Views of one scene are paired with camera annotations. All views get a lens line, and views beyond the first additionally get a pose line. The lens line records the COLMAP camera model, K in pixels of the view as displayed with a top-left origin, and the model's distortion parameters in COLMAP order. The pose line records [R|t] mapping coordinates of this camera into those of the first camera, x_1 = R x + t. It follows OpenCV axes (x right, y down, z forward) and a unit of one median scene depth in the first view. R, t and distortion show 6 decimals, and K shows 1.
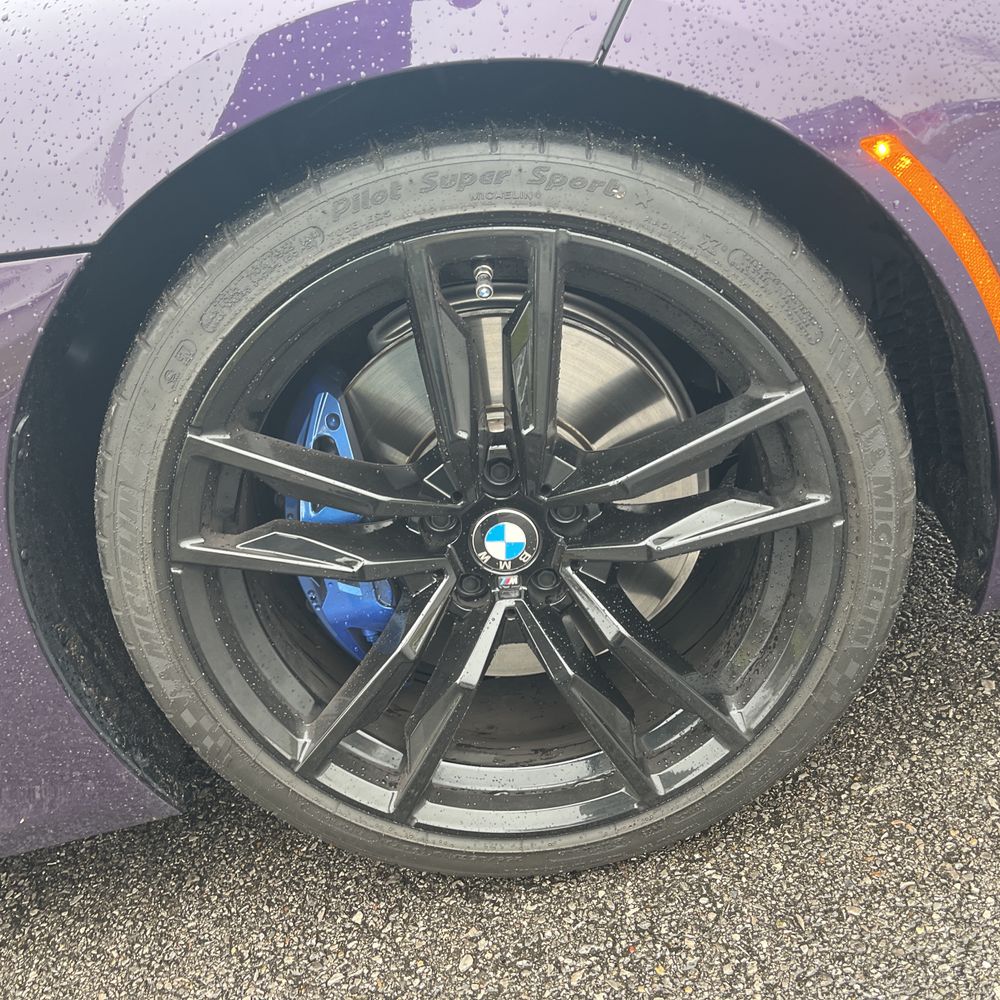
lens RADIAL K [[1004.2, 0, 503.5], [0, 1004.2, 510.8], [0, 0, 1]] dist [0.035625, -0.033858]
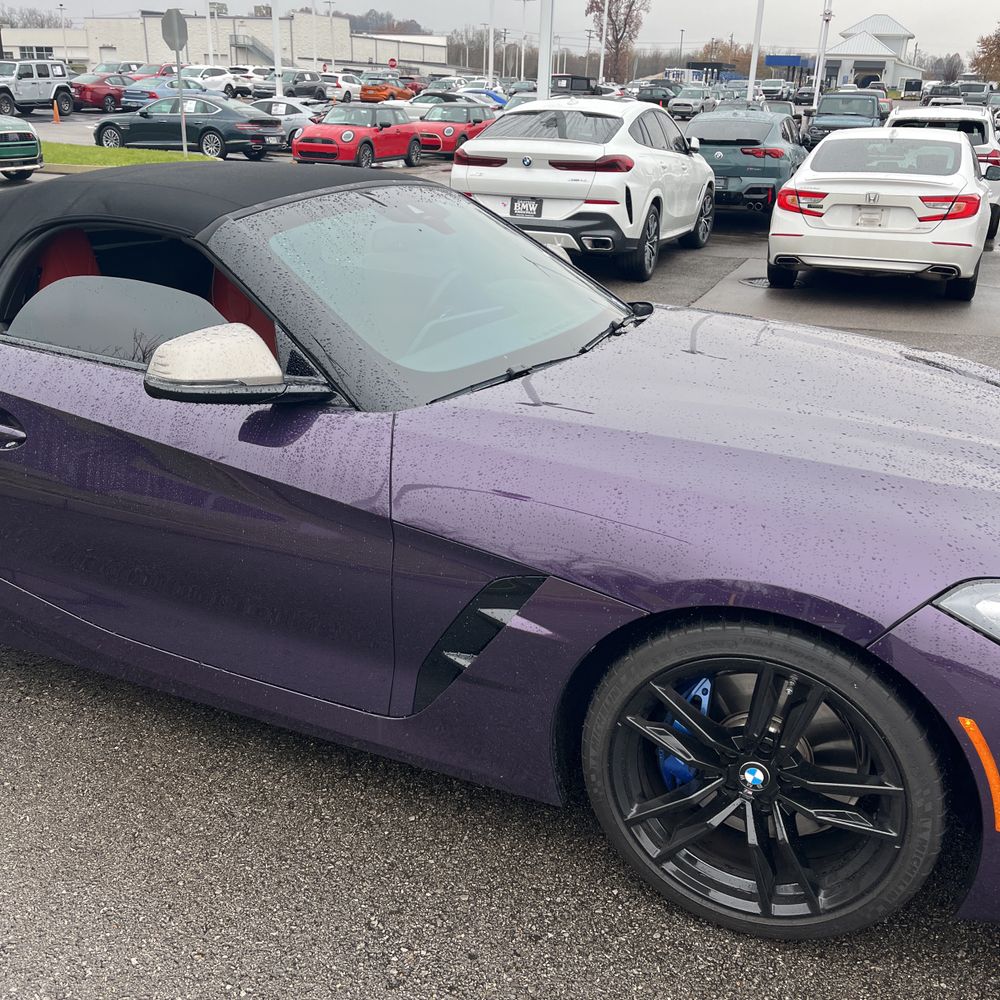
lens RADIAL K [[1007.0, 0, 500.0], [0, 1007.0, 500.0], [0, 0, 1]] dist [0.051168, -0.071612]
pose [[0.872002, 0.410999, -0.265879, -0.139717], [-0.416405, 0.908365, 0.038480, -0.366303], [0.257330, 0.077159, 0.963238, -1.318126]]
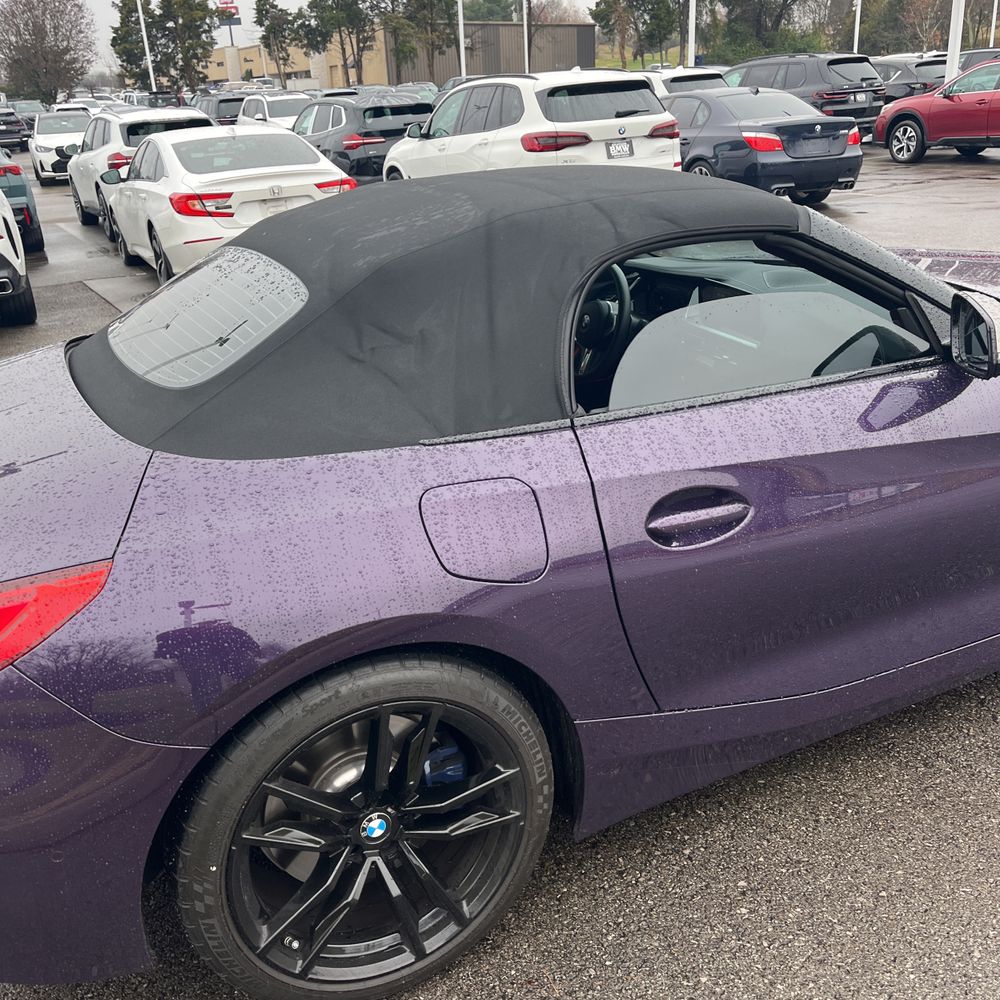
lens RADIAL K [[1004.2, 0, 503.5], [0, 1004.2, 510.8], [0, 0, 1]] dist [0.035625, -0.033858]
pose [[0.876659, 0.036101, 0.479756, -3.552496], [0.027785, 0.991718, -0.125397, 0.375454], [-0.480310, 0.123260, 0.868395, -0.657170]]
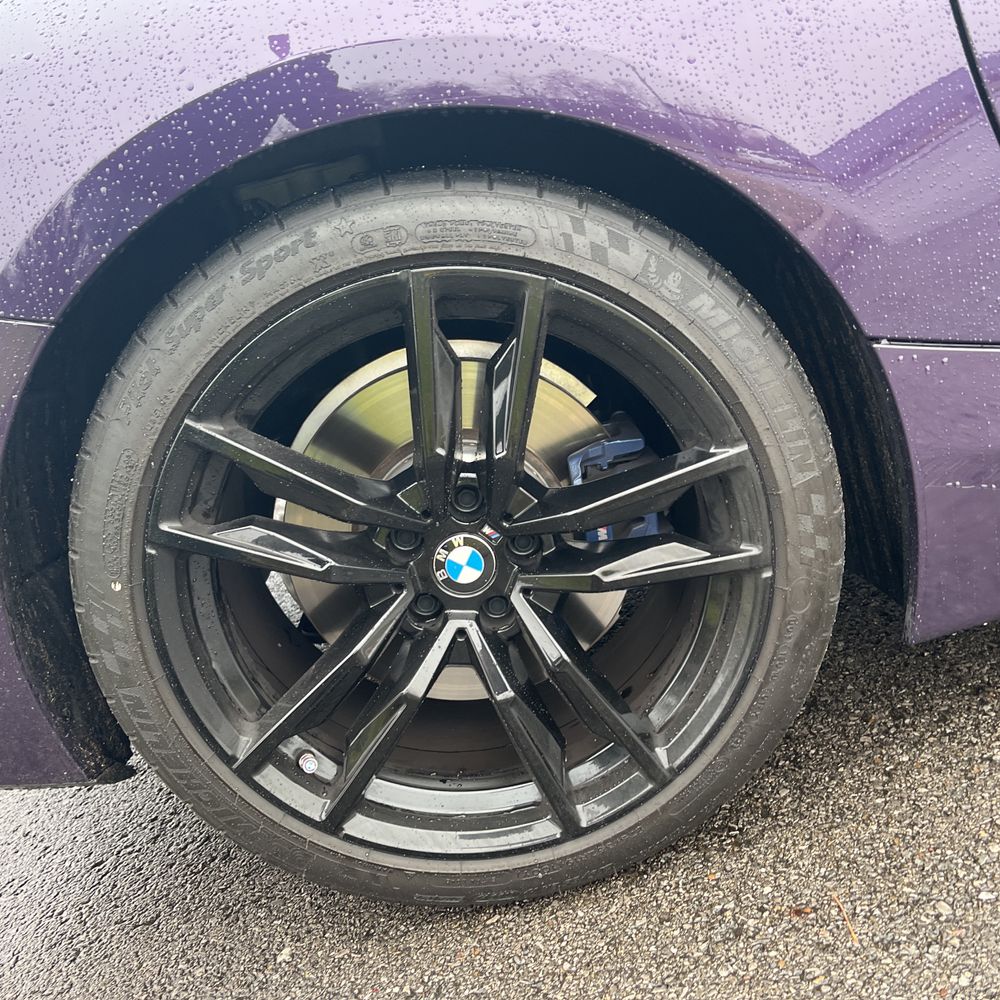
lens RADIAL K [[1019.9, 0, 500.0], [0, 1019.9, 500.0], [0, 0, 1]] dist [0.015005, 0.010020]
pose [[0.997379, 0.003824, 0.072254, -2.821639], [0.006208, 0.990398, -0.138109, 0.826143], [-0.072088, 0.138196, 0.987778, 0.243526]]
